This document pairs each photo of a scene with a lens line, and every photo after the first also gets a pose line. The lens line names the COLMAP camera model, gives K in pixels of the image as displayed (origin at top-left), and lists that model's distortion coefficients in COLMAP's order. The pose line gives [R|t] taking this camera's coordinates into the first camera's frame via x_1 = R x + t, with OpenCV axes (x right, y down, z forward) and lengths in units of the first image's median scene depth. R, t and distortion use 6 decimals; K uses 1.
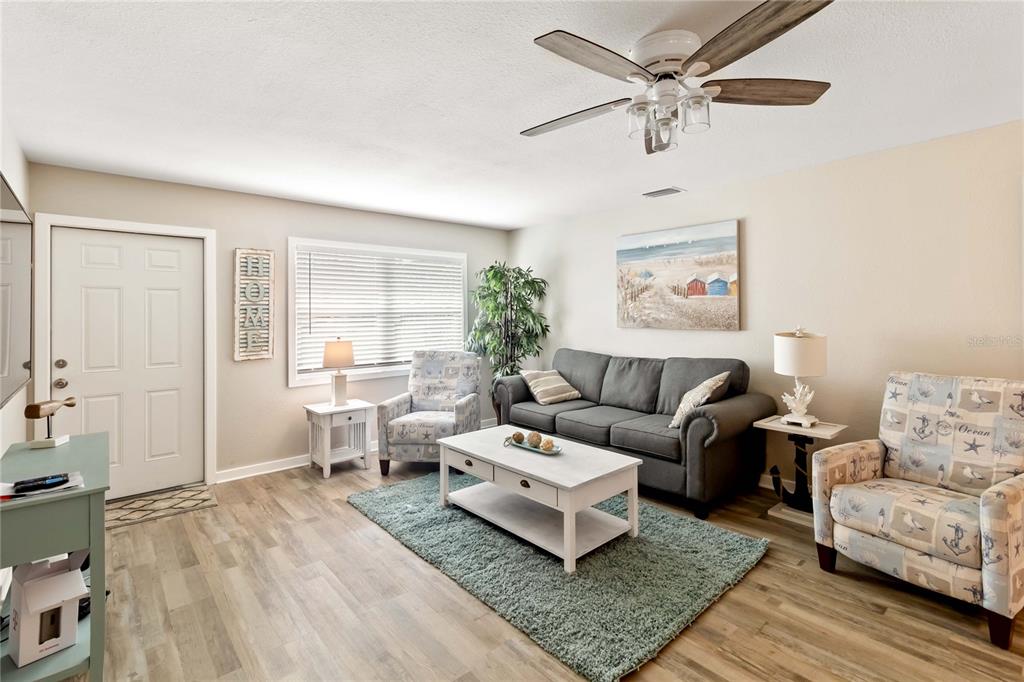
lens RADIAL K [[474.7, 0, 525.7], [0, 474.7, 310.8], [0, 0, 1]] dist [0.004044, 0.001054]
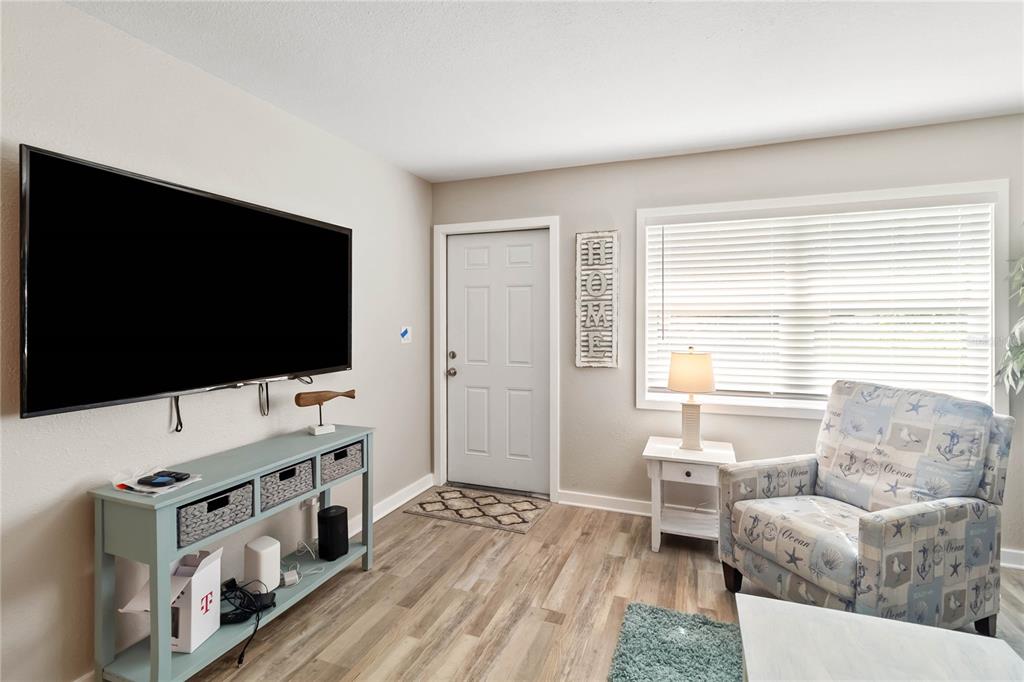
lens RADIAL K [[474.7, 0, 524.3], [0, 474.7, 318.7], [0, 0, 1]] dist [0.004044, 0.001054]
pose [[0.462963, 0.012464, -0.886290, 0.094625], [0.005527, 0.999841, 0.016949, 0.004709], [0.886360, -0.012745, 0.462821, 0.518285]]
